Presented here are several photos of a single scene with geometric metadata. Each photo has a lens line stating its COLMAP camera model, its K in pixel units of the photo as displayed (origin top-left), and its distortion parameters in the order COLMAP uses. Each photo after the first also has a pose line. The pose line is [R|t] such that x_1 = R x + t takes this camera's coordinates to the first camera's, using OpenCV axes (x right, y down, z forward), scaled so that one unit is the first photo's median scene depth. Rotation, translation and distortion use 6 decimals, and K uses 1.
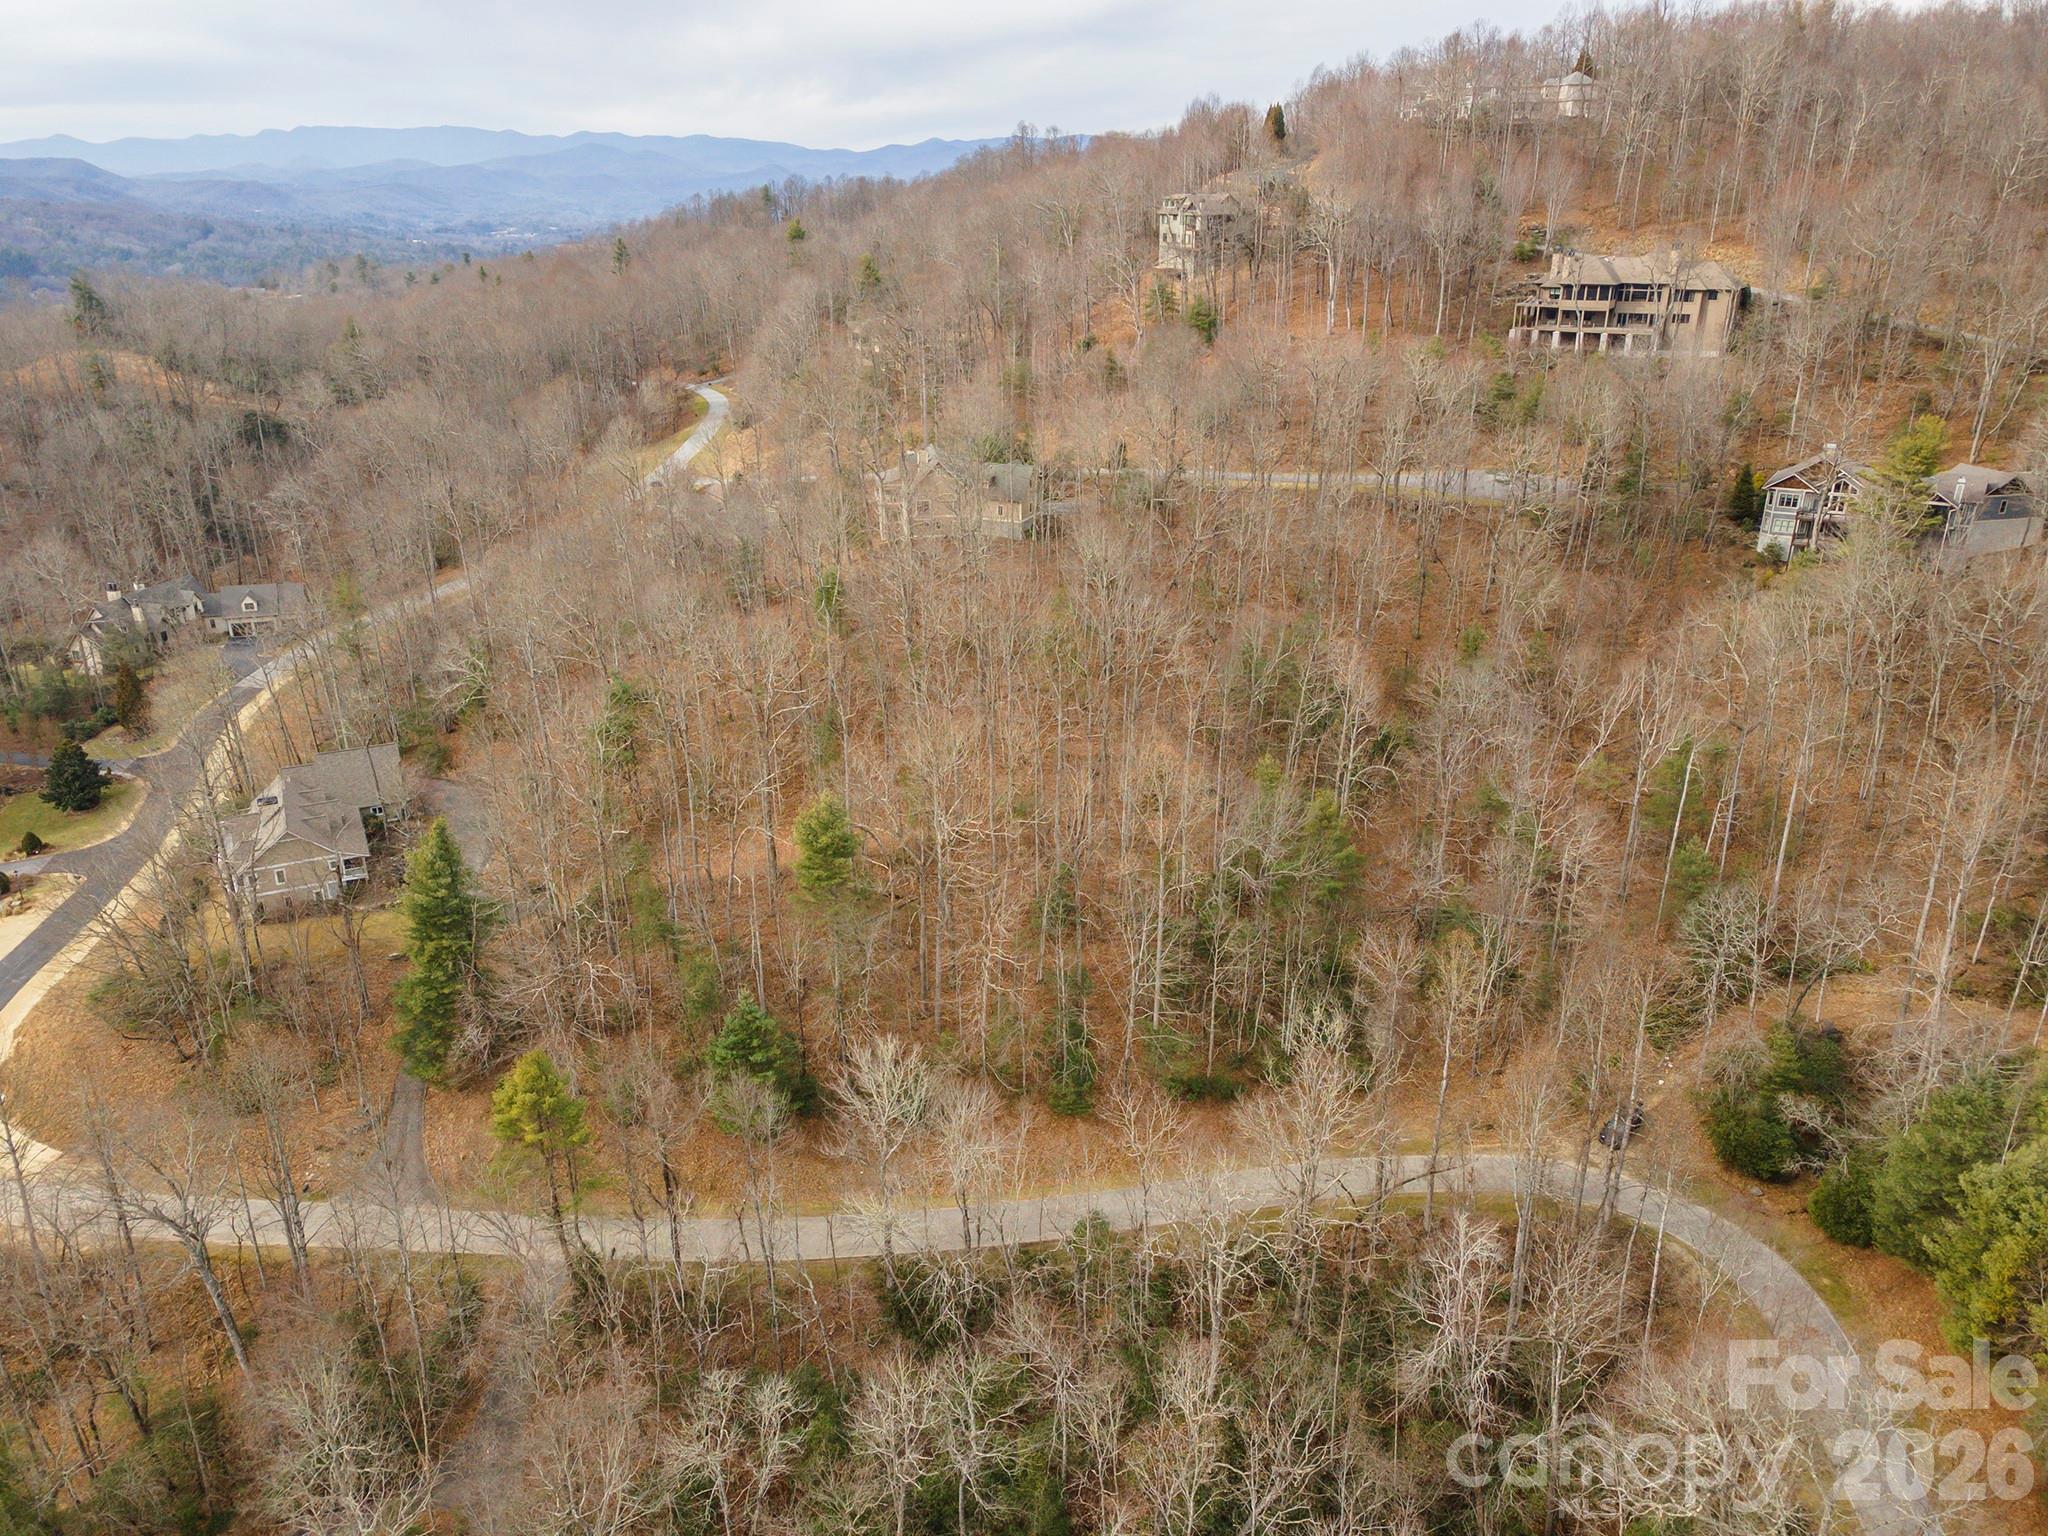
lens RADIAL K [[1482.9, 0, 1023.0], [0, 1482.9, 773.9], [0, 0, 1]] dist [0.038335, 0.019648]
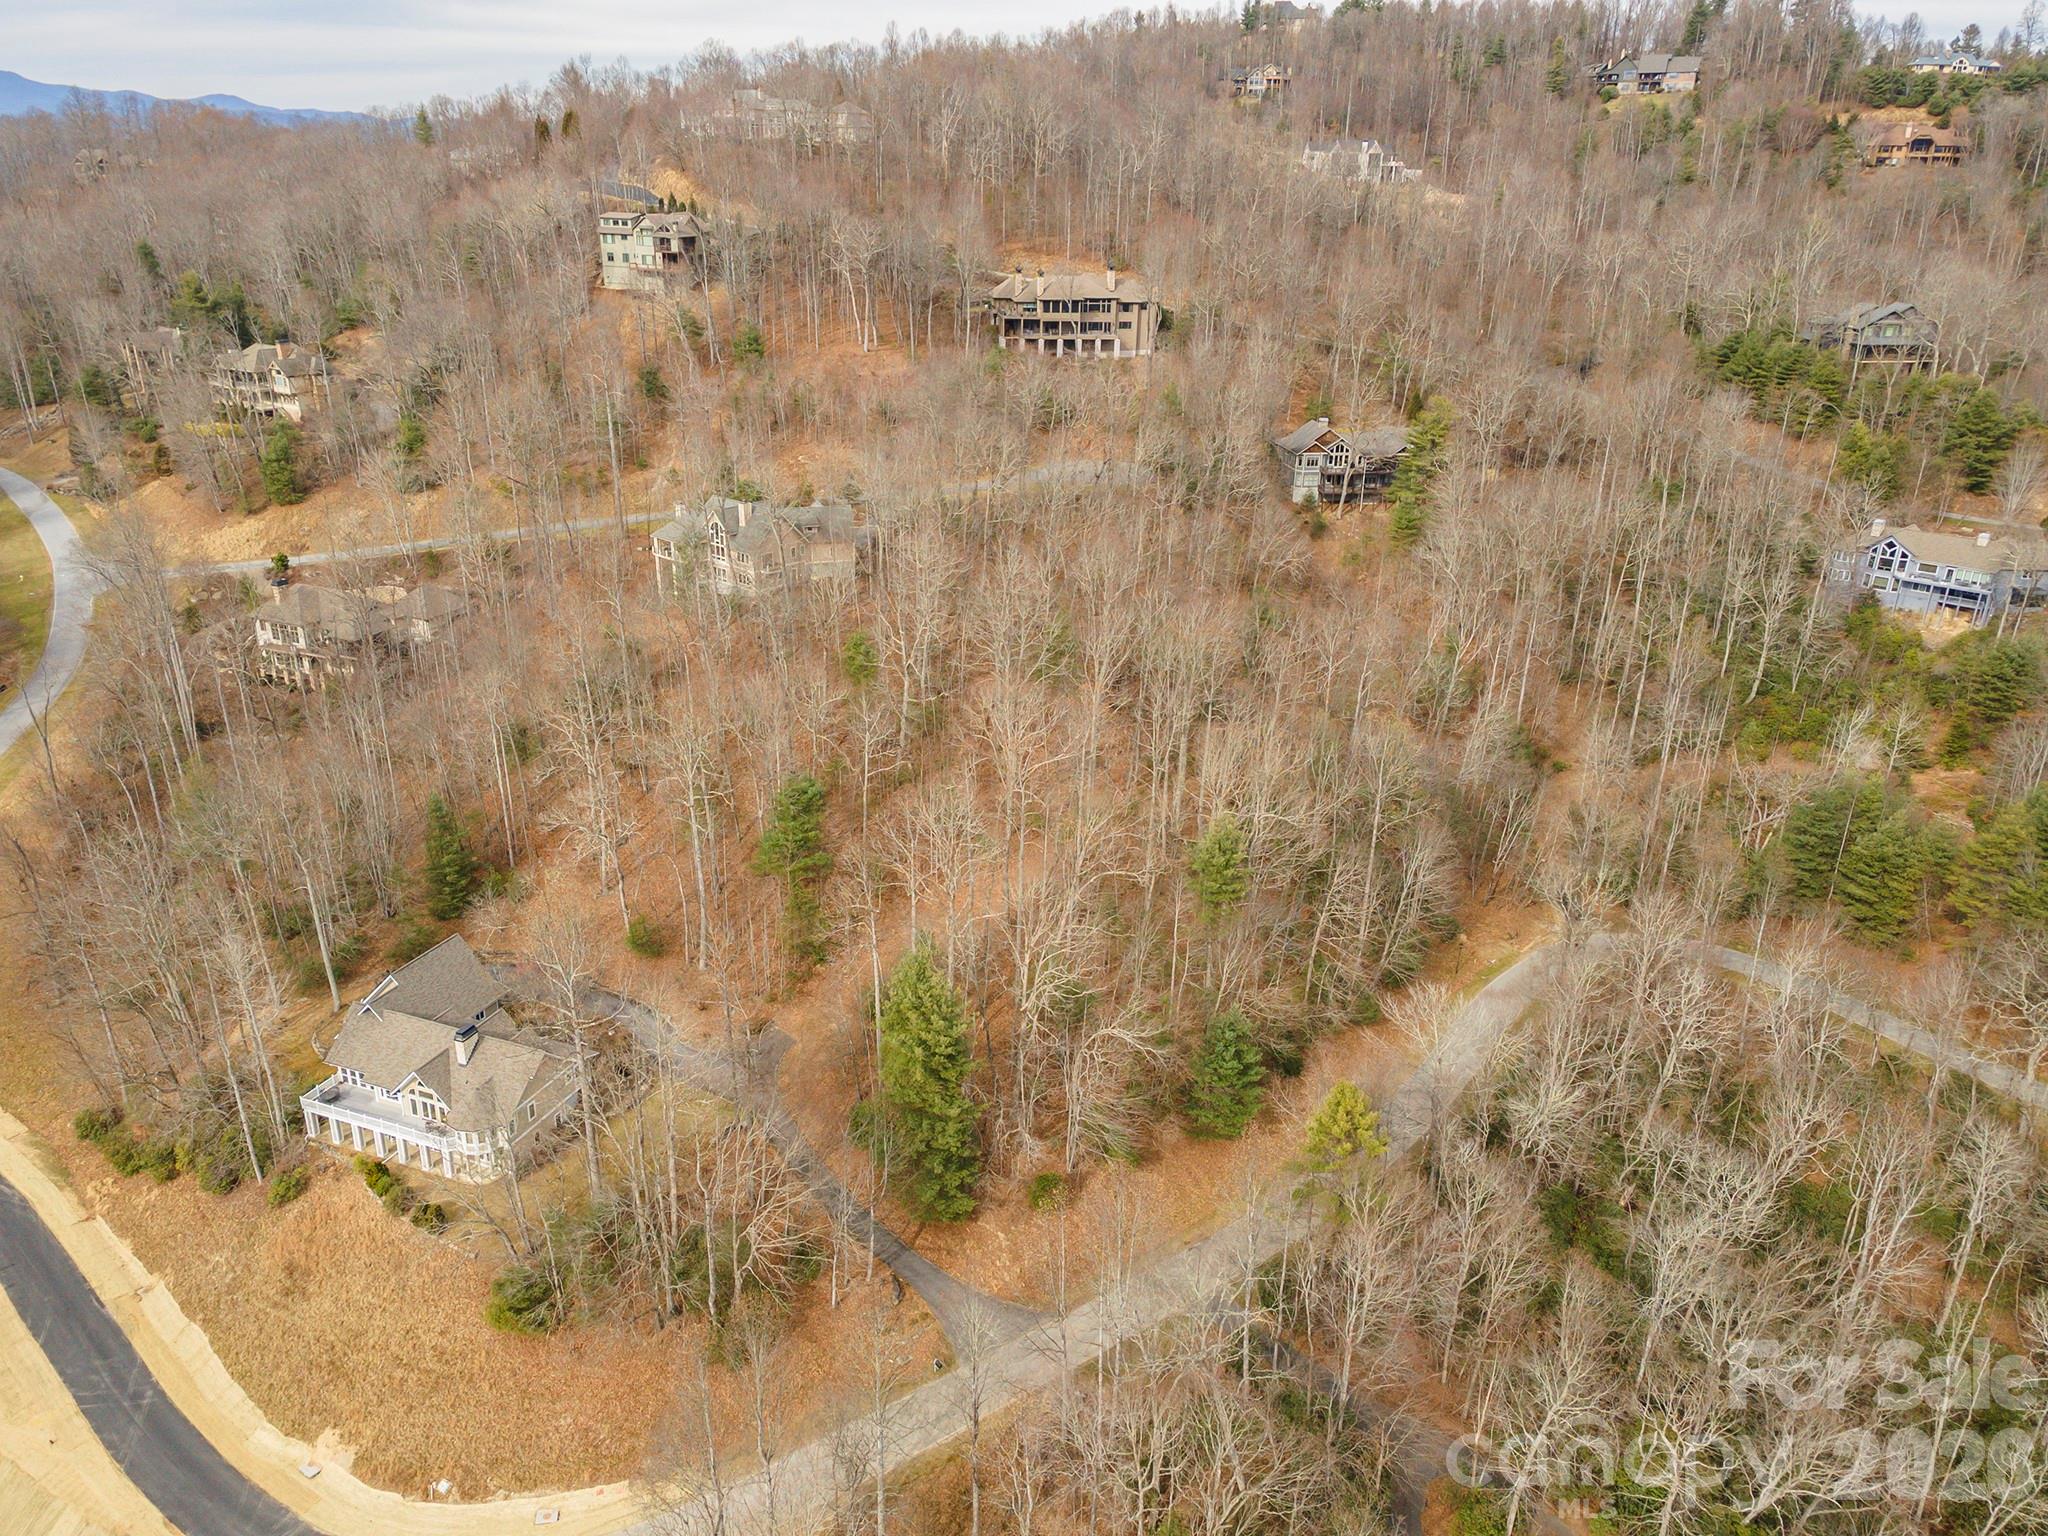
lens RADIAL K [[1482.9, 0, 1014.2], [0, 1482.9, 751.3], [0, 0, 1]] dist [0.038335, 0.019648]
pose [[0.750663, -0.227812, 0.620167, -0.482337], [0.223320, 0.970913, 0.086344, -0.085824], [-0.621798, 0.073681, 0.779704, 0.114605]]
